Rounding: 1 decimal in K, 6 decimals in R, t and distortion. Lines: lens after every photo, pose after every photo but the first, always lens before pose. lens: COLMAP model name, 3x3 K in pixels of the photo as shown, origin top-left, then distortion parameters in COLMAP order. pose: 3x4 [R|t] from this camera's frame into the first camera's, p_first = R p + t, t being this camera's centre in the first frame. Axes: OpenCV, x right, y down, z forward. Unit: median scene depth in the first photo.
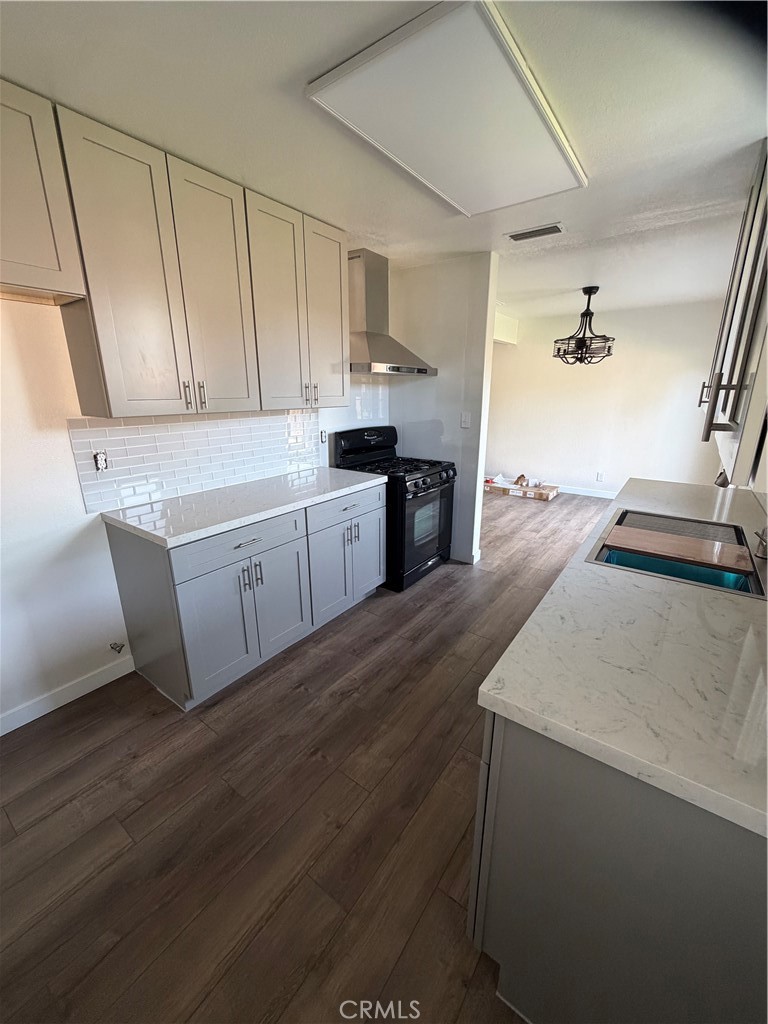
lens RADIAL K [[409.0, 0, 384.1], [0, 409.0, 508.8], [0, 0, 1]] dist [-0.001840, 0.000317]
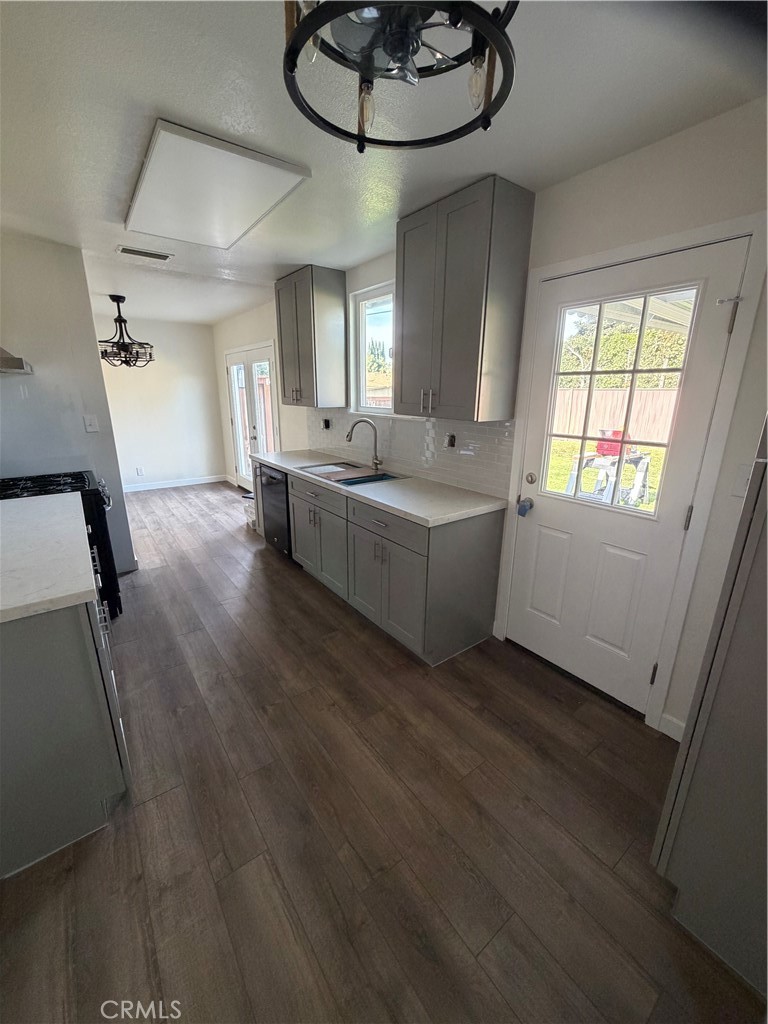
lens RADIAL K [[409.0, 0, 381.5], [0, 409.0, 509.7], [0, 0, 1]] dist [-0.001840, 0.000317]
pose [[0.301614, -0.268344, 0.914889, -0.652182], [0.263997, 0.945563, 0.190308, -0.045070], [-0.916152, 0.184128, 0.356036, 0.125085]]
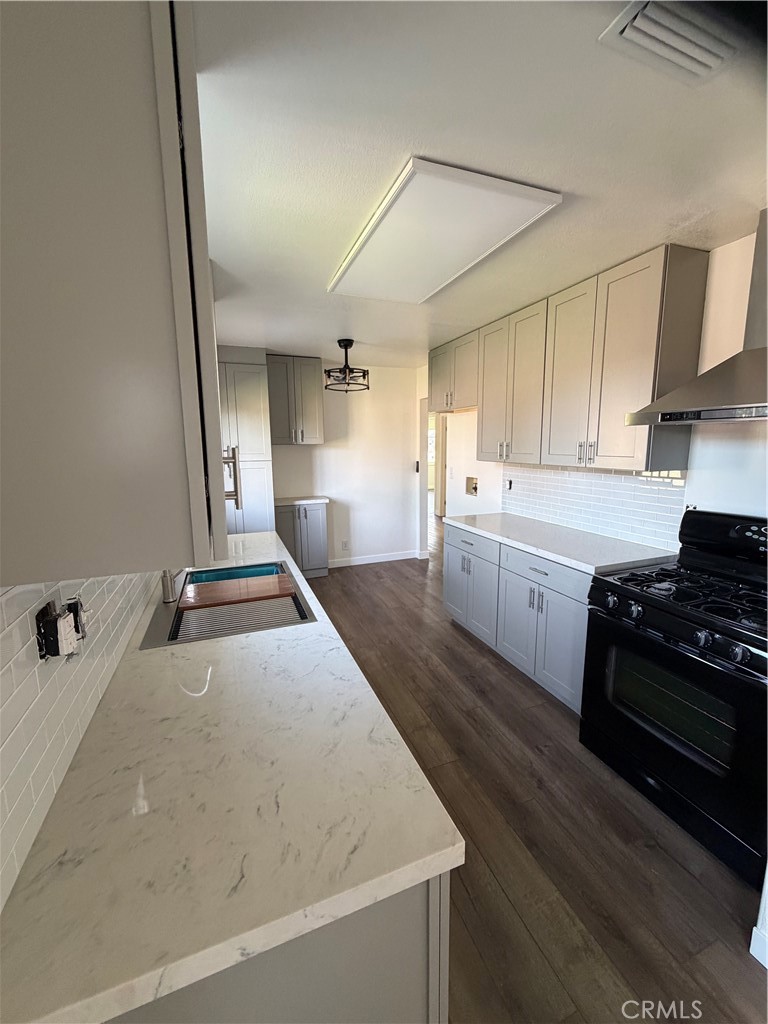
lens RADIAL K [[409.0, 0, 387.7], [0, 409.0, 510.7], [0, 0, 1]] dist [-0.001840, 0.000317]
pose [[-0.537598, 0.140361, -0.831437, 0.853594], [-0.227731, 0.925235, 0.303444, -0.333310], [0.811866, 0.352475, -0.465440, 1.094093]]
